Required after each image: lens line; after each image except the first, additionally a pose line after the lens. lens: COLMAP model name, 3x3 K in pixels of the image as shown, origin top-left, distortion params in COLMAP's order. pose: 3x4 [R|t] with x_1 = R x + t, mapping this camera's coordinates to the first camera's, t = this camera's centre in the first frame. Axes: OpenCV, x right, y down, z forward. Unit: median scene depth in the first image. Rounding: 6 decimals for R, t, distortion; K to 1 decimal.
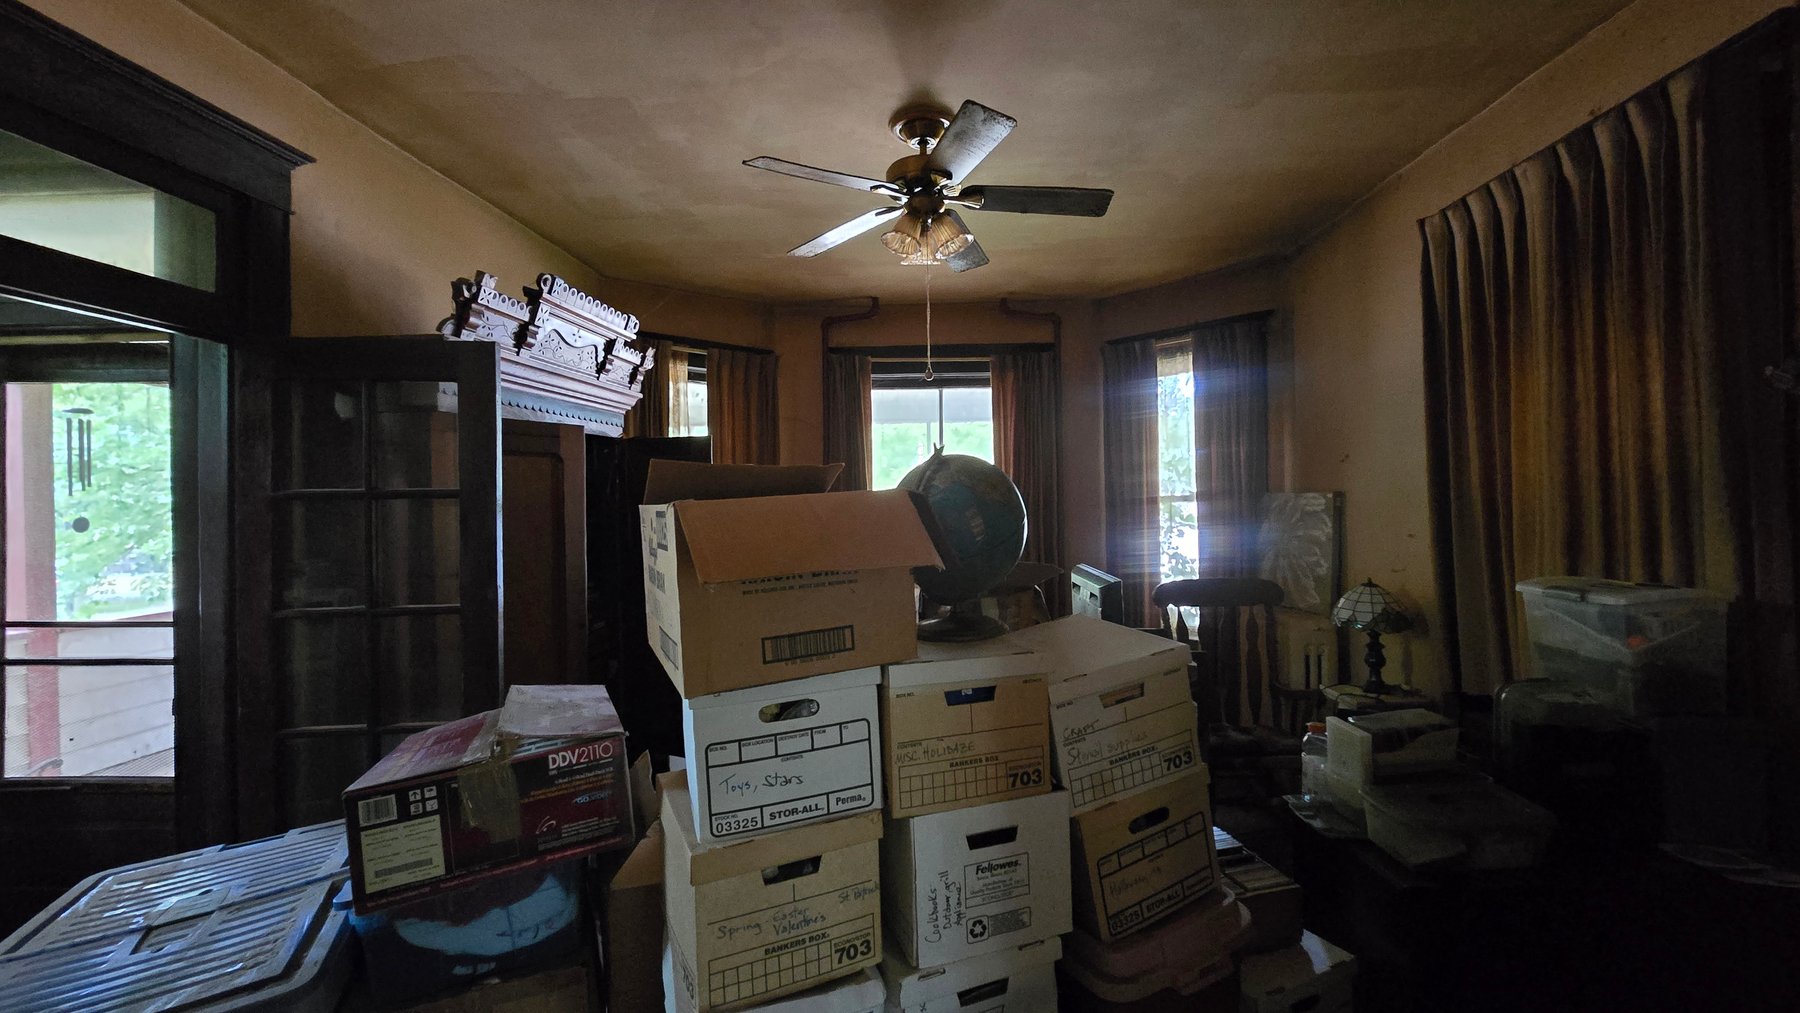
lens RADIAL K [[750.4, 0, 900.0], [0, 750.4, 506.5], [0, 0, 1]] dist [0.000692, 0.000248]
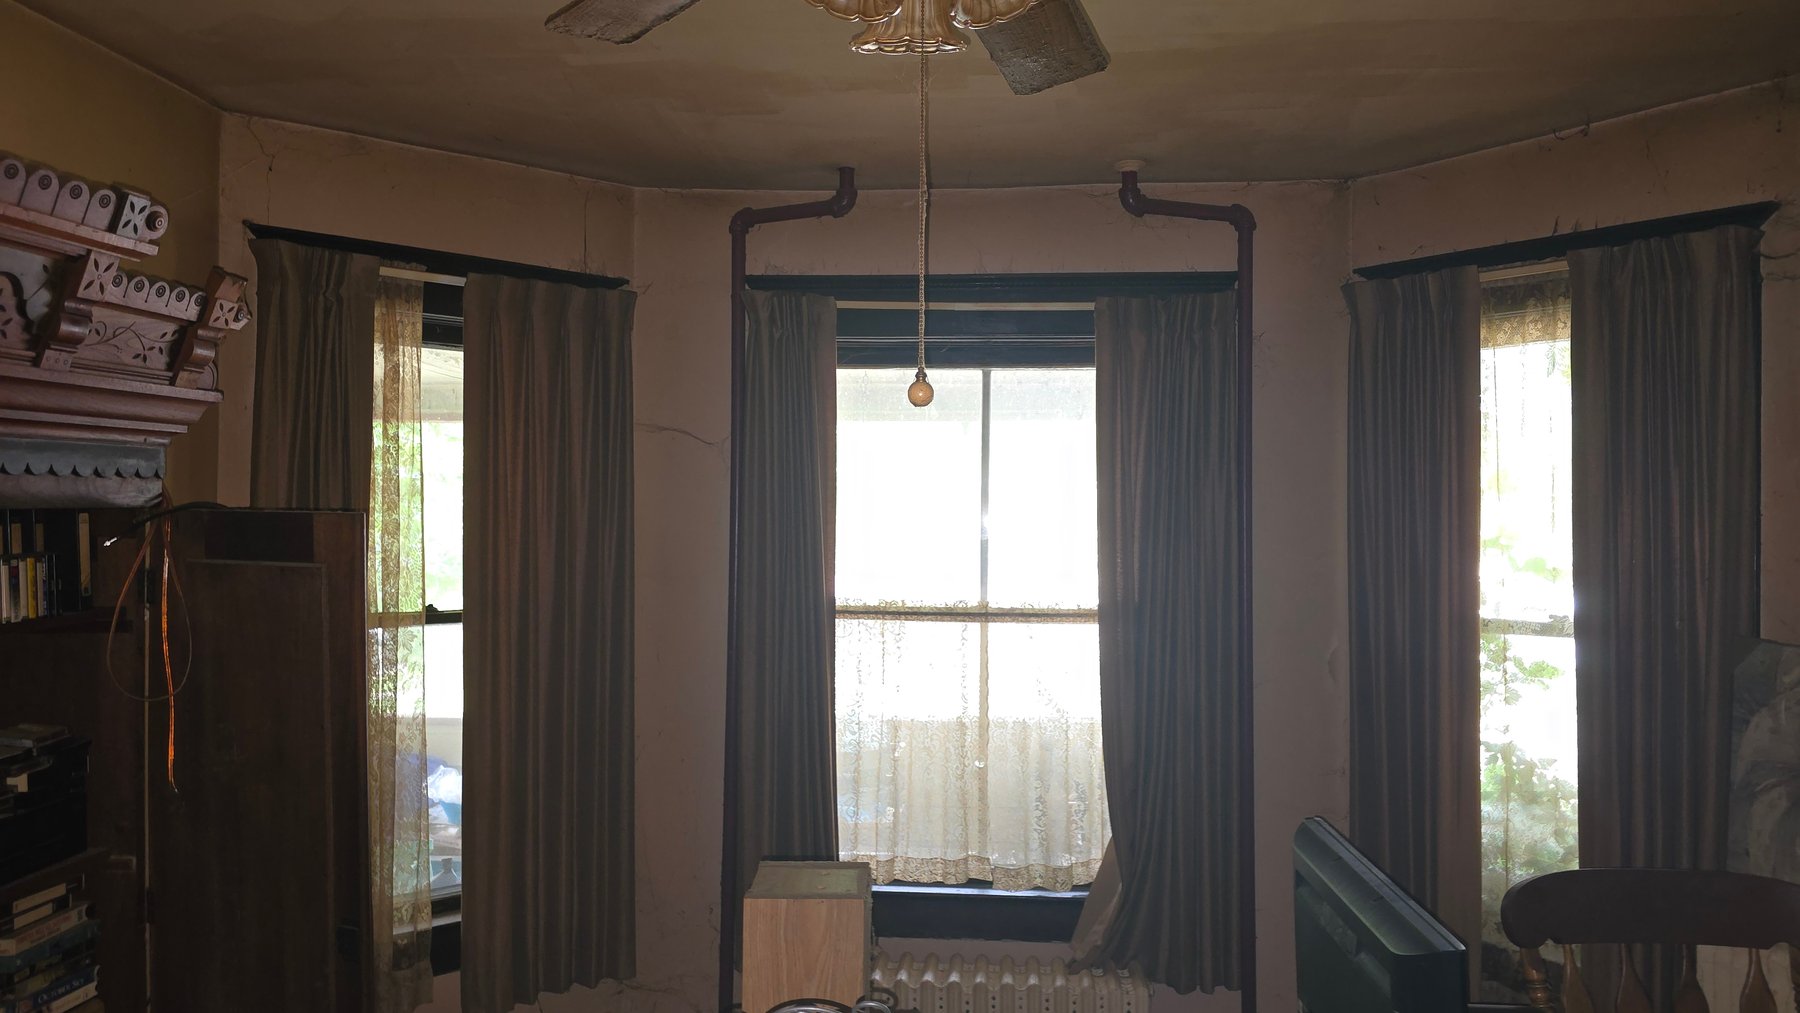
lens RADIAL K [[1241.8, 0, 900.0], [0, 1241.8, 506.5], [0, 0, 1]] dist [0.054690, -0.002702]
pose [[0.999388, 0.021709, -0.027438, 0.027884], [-0.022051, 0.999682, -0.012221, -0.070084], [0.027164, 0.012818, 0.999549, 0.268472]]
